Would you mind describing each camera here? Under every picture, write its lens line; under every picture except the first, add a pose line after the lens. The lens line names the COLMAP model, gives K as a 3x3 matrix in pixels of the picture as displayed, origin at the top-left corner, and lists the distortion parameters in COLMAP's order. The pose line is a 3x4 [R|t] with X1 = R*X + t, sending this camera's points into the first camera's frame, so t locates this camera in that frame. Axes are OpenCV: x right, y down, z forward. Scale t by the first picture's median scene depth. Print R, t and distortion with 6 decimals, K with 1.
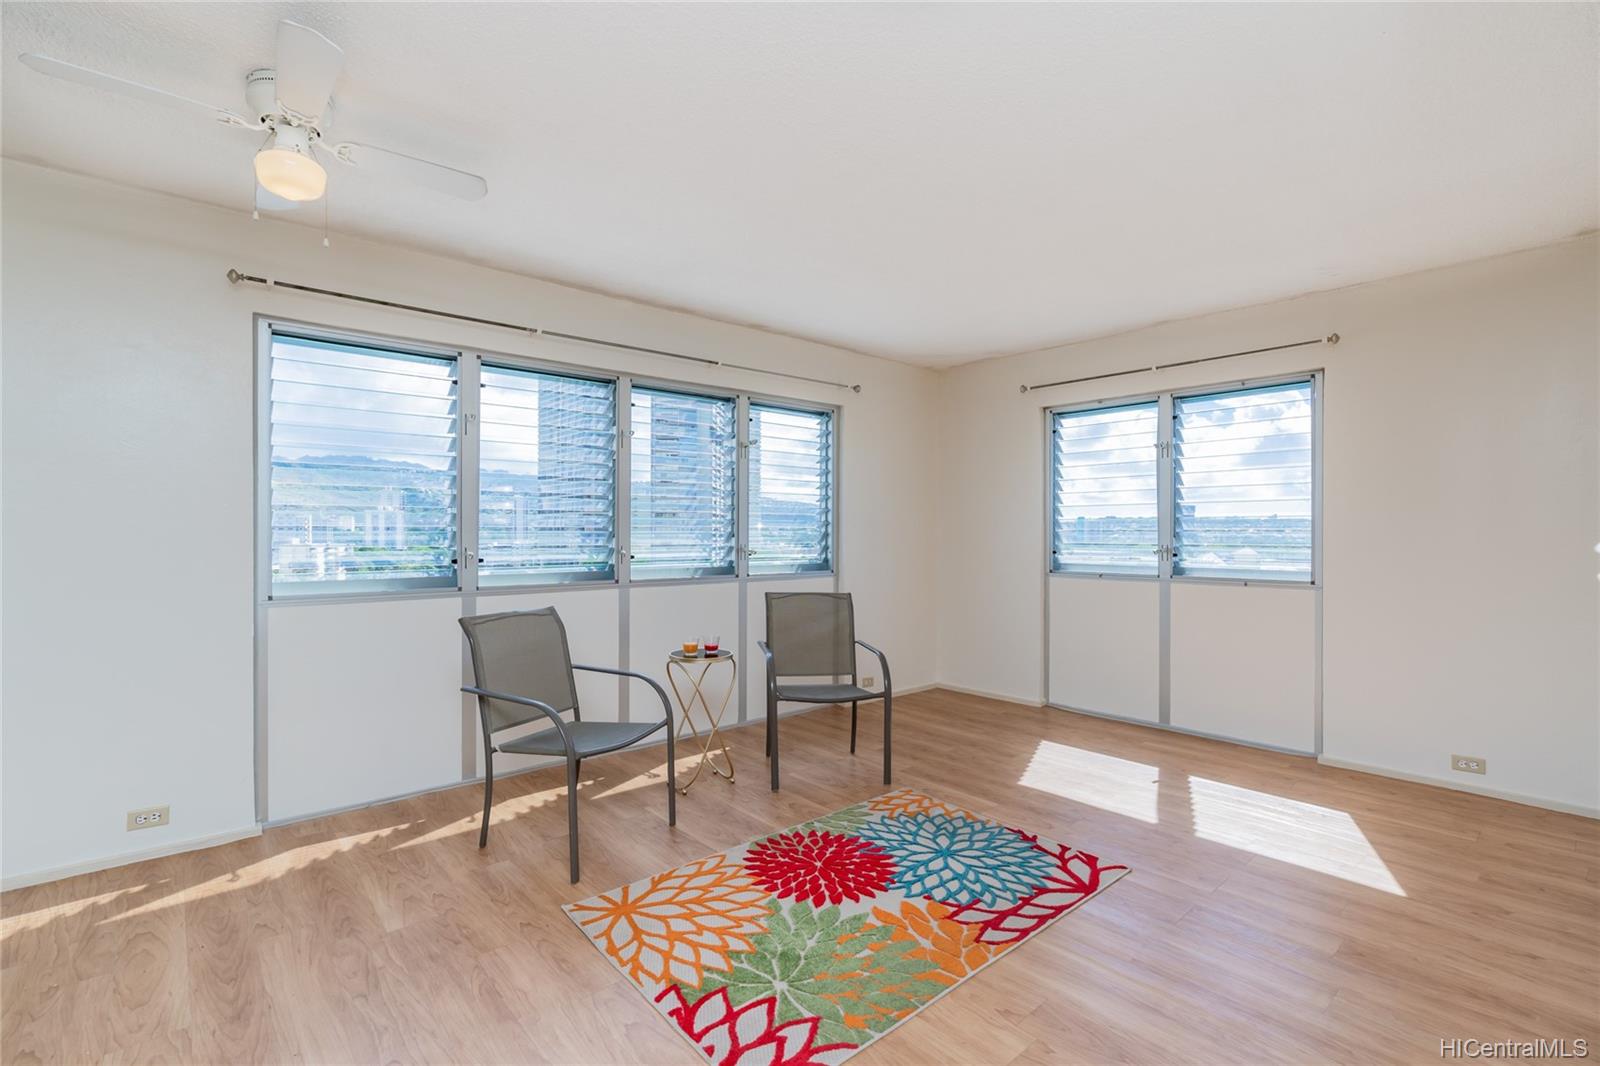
lens RADIAL K [[734.6, 0, 791.3], [0, 734.6, 516.7], [0, 0, 1]] dist [-0.004910, 0.000158]
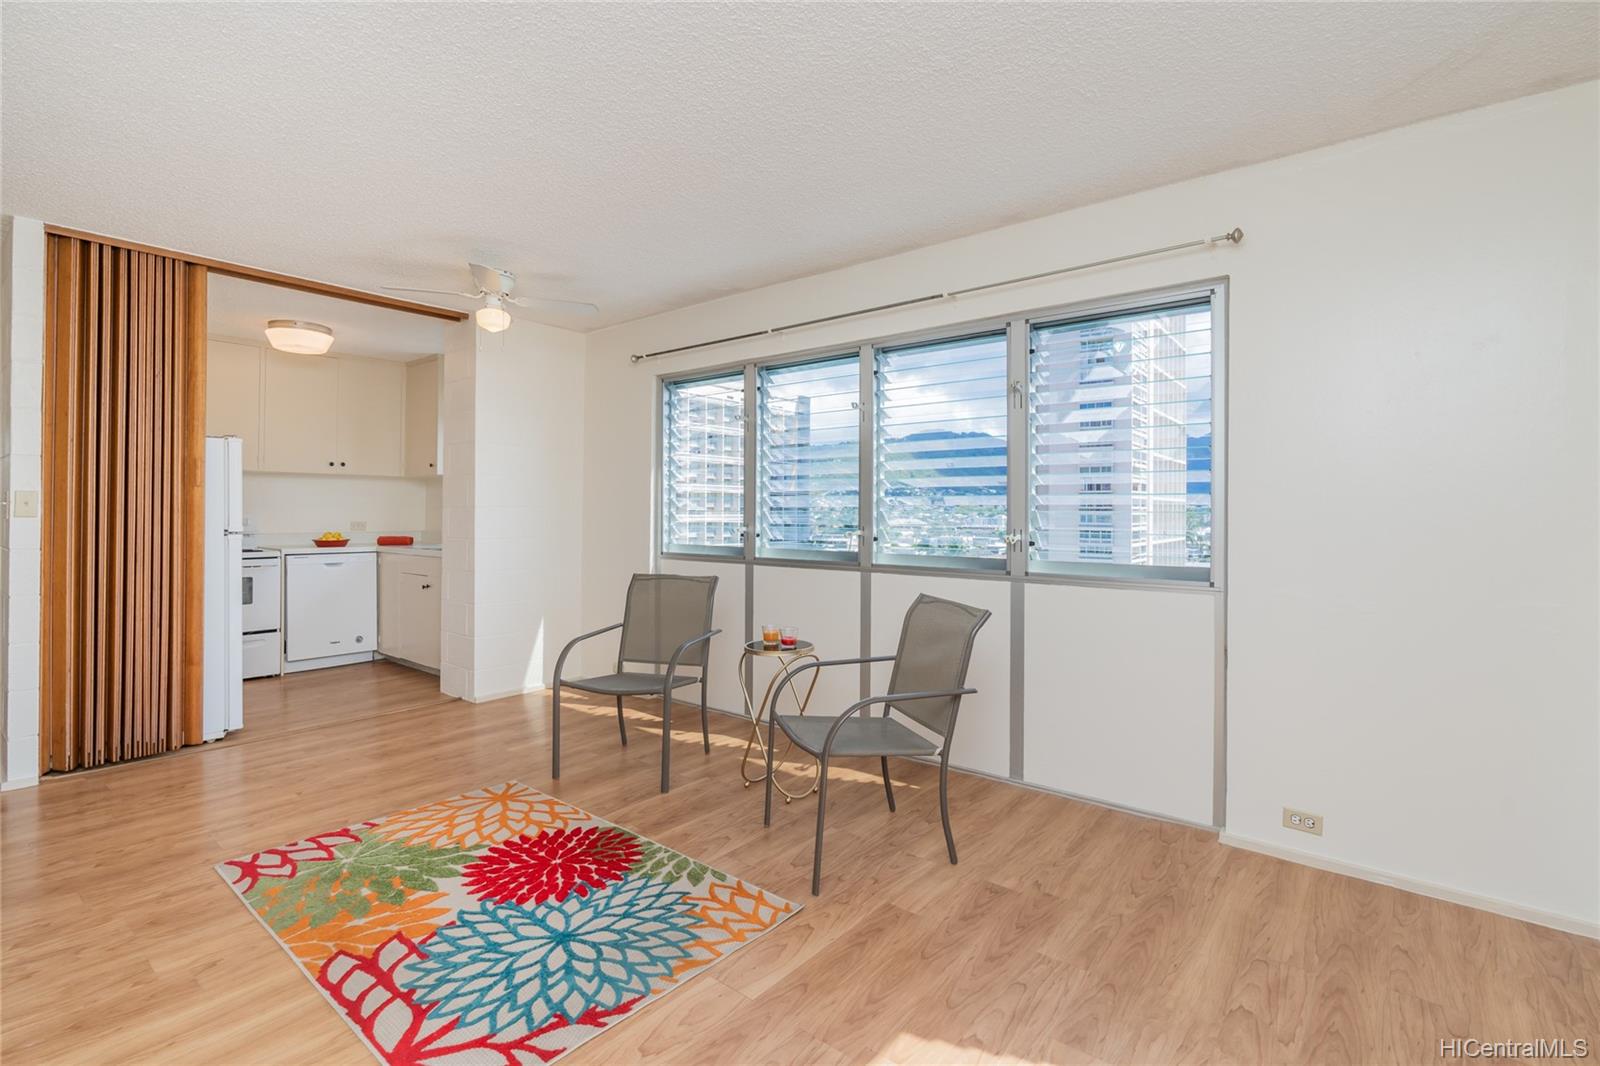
lens RADIAL K [[734.6, 0, 791.3], [0, 734.6, 516.7], [0, 0, 1]] dist [-0.004910, 0.000158]
pose [[0.167633, 0.002556, -0.985846, 1.021709], [0.016051, 0.999857, 0.005322, 0.031138], [0.985719, -0.016716, 0.167568, 1.155456]]
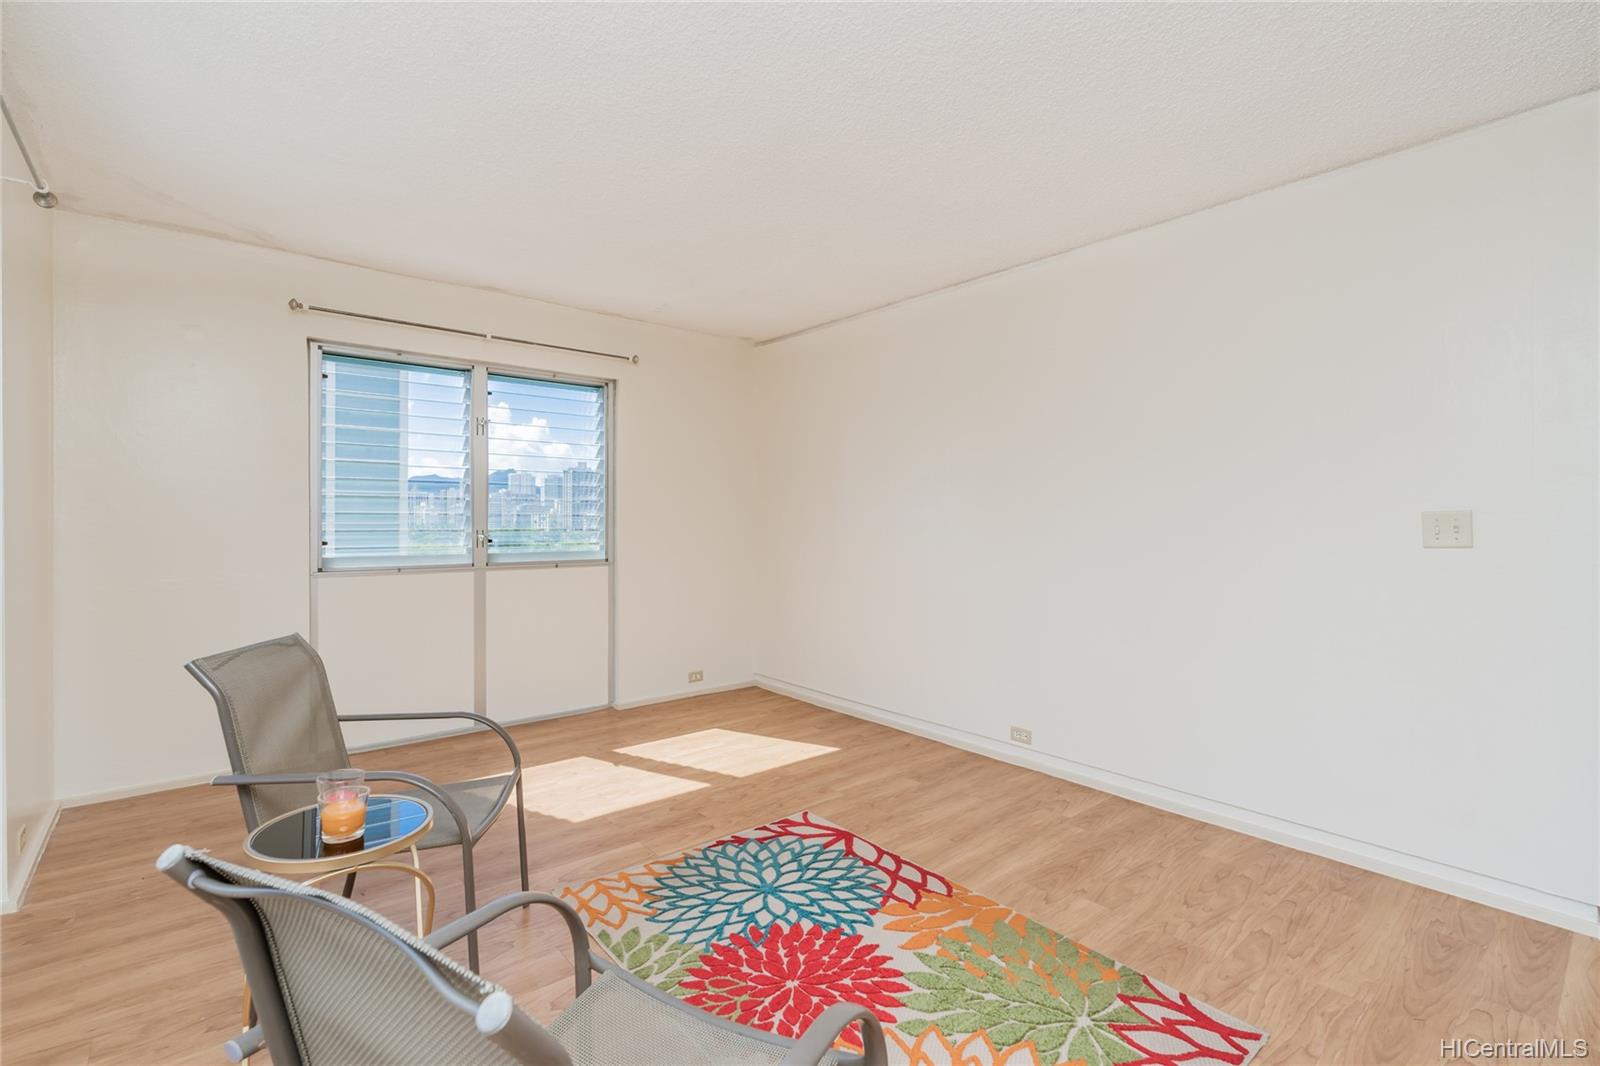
lens RADIAL K [[734.6, 0, 791.3], [0, 734.6, 516.7], [0, 0, 1]] dist [-0.004910, 0.000158]
pose [[0.008268, -0.000218, 0.999966, -0.684969], [-0.026741, 0.999642, 0.000439, 0.016841], [-0.999608, -0.026744, 0.008259, 1.015115]]
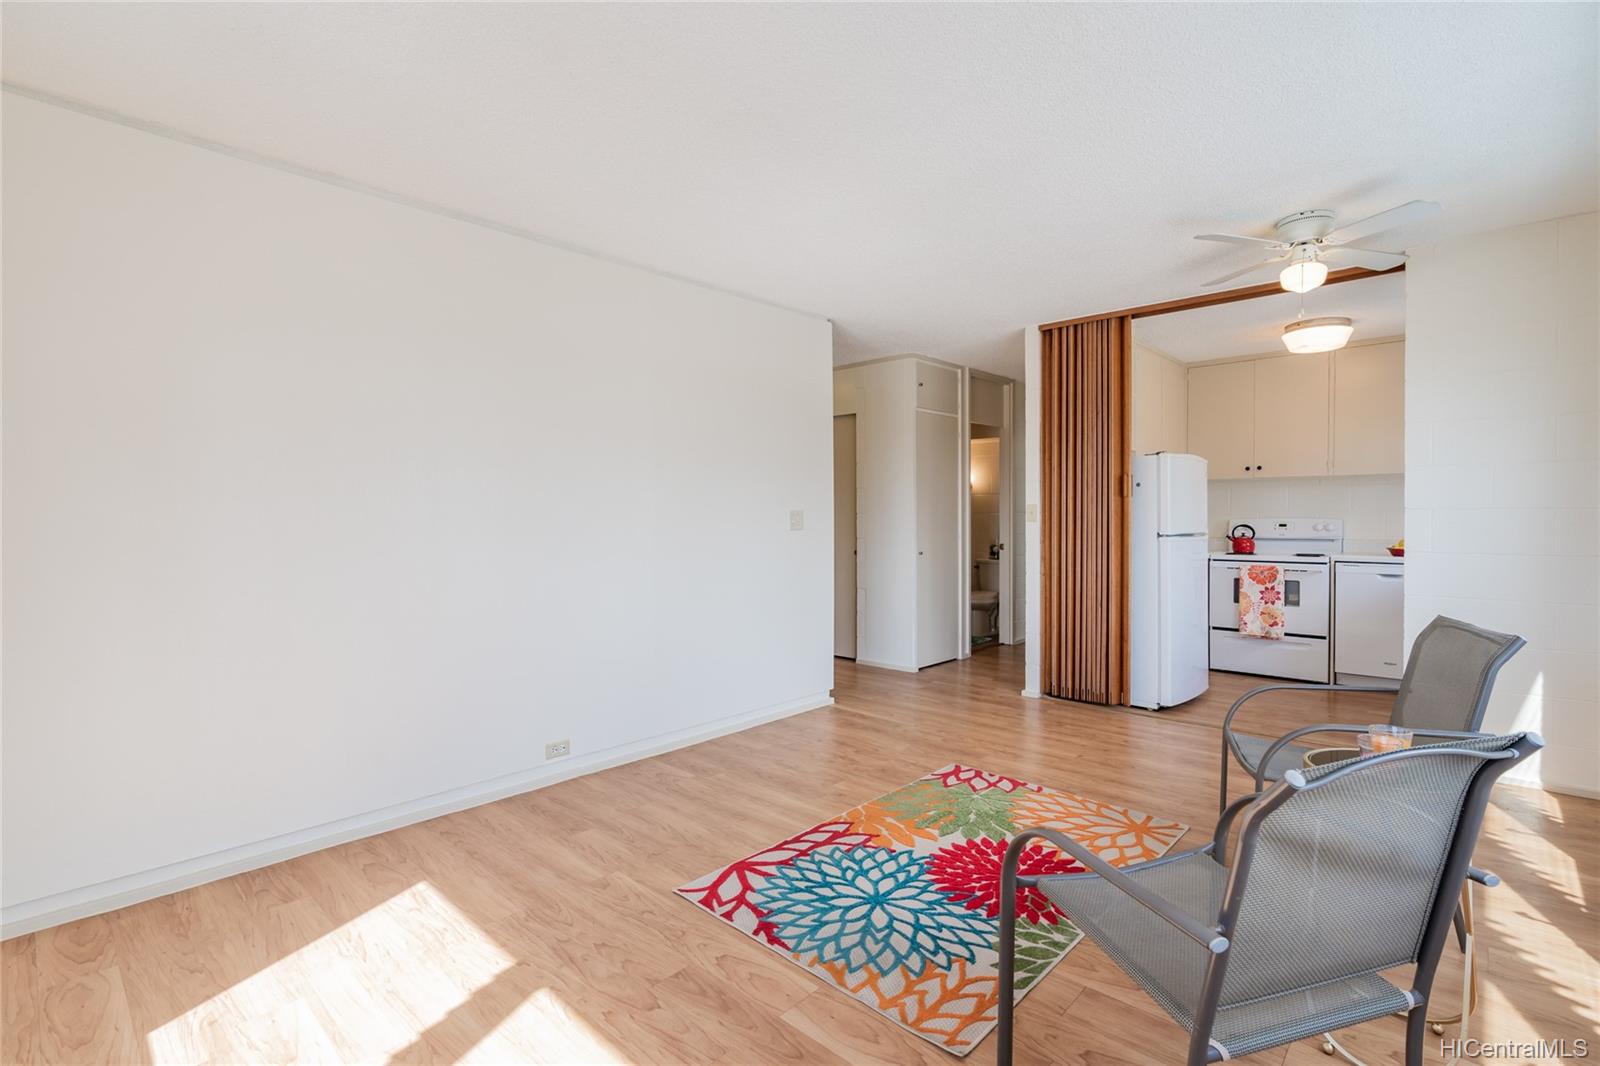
lens RADIAL K [[735.8, 0, 819.4], [0, 735.8, 534.0], [0, 0, 1]] dist [-0.005513, -0.000269]
pose [[-0.991188, 0.004446, -0.132386, 0.397662], [0.004376, 0.999990, 0.000824, 0.044733], [0.132388, 0.000237, -0.991198, 1.888807]]
